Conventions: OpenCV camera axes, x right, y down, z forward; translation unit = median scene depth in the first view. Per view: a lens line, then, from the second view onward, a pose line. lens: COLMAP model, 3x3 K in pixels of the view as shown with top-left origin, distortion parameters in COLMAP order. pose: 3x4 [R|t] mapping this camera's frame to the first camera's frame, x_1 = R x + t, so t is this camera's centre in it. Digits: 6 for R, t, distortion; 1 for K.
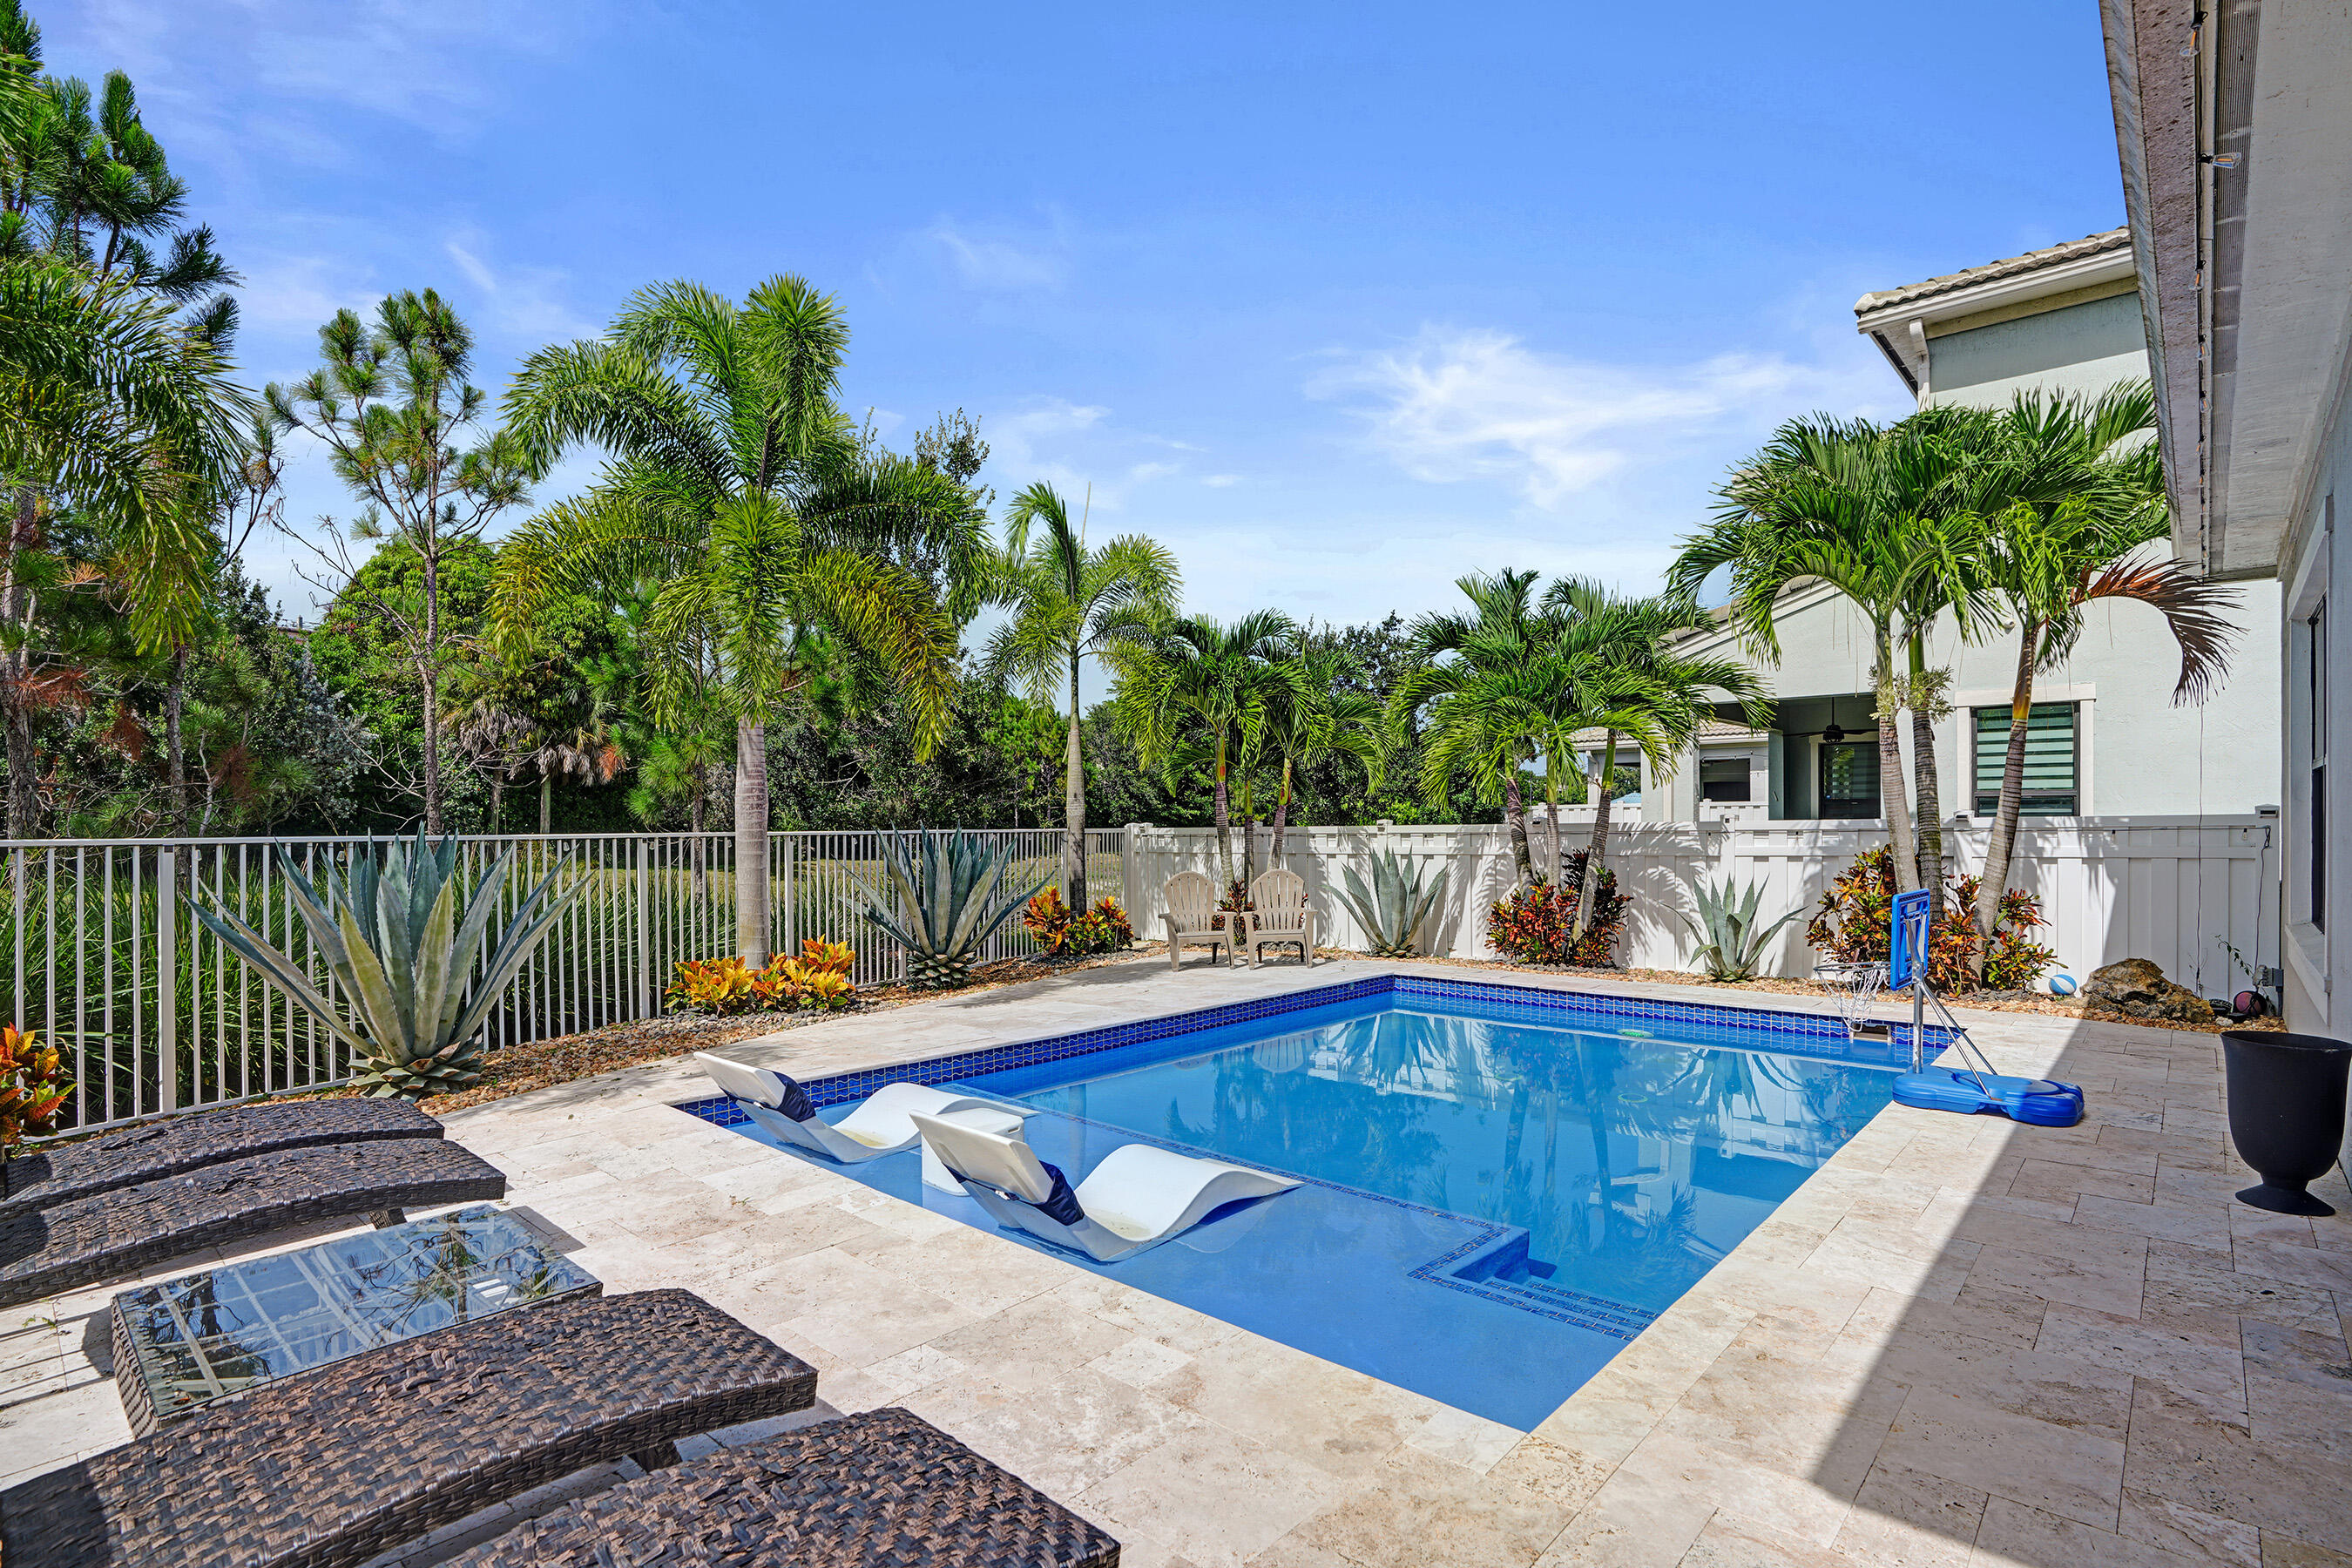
lens RADIAL K [[1153.7, 0, 1174.1], [0, 1153.7, 827.8], [0, 0, 1]] dist [-0.010981, -0.000017]
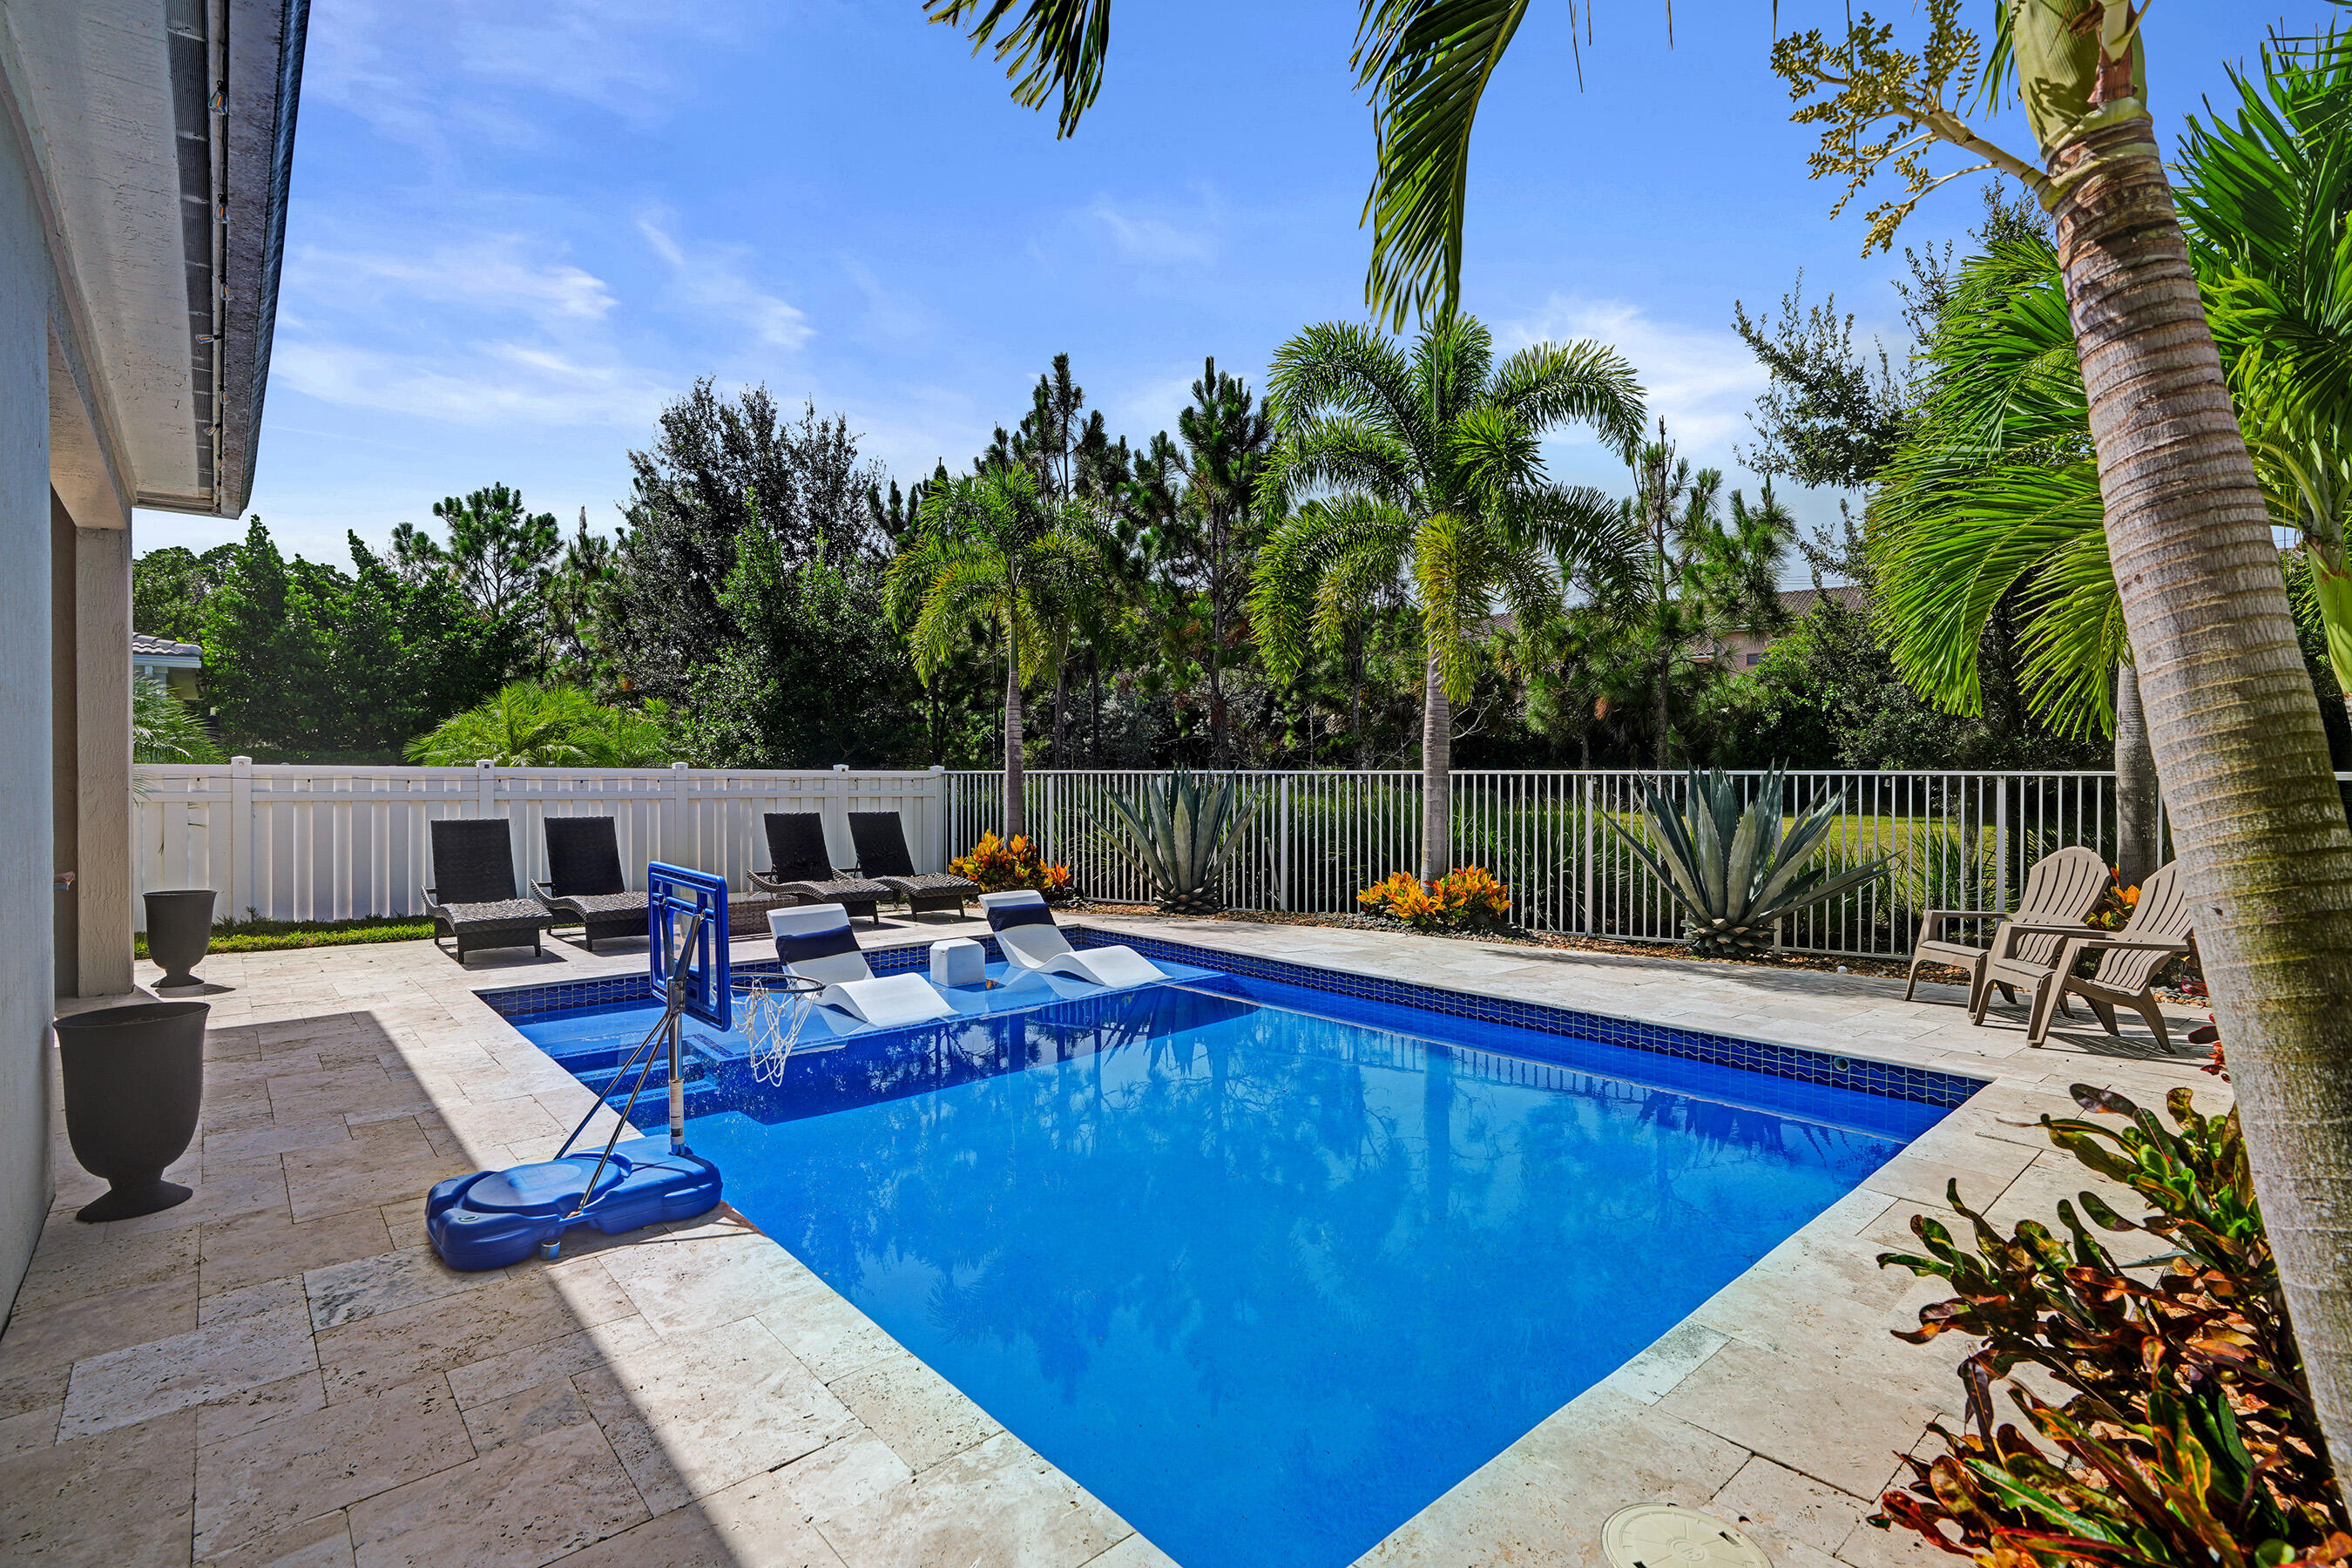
lens RADIAL K [[1092.9, 0, 1186.0], [0, 1092.9, 767.8], [0, 0, 1]] dist [-0.002923, -0.000065]
pose [[-0.104844, 0.001369, -0.994488, 0.827497], [0.003901, 0.999992, 0.000965, 0.001915], [0.994481, -0.003778, -0.104849, 0.910252]]
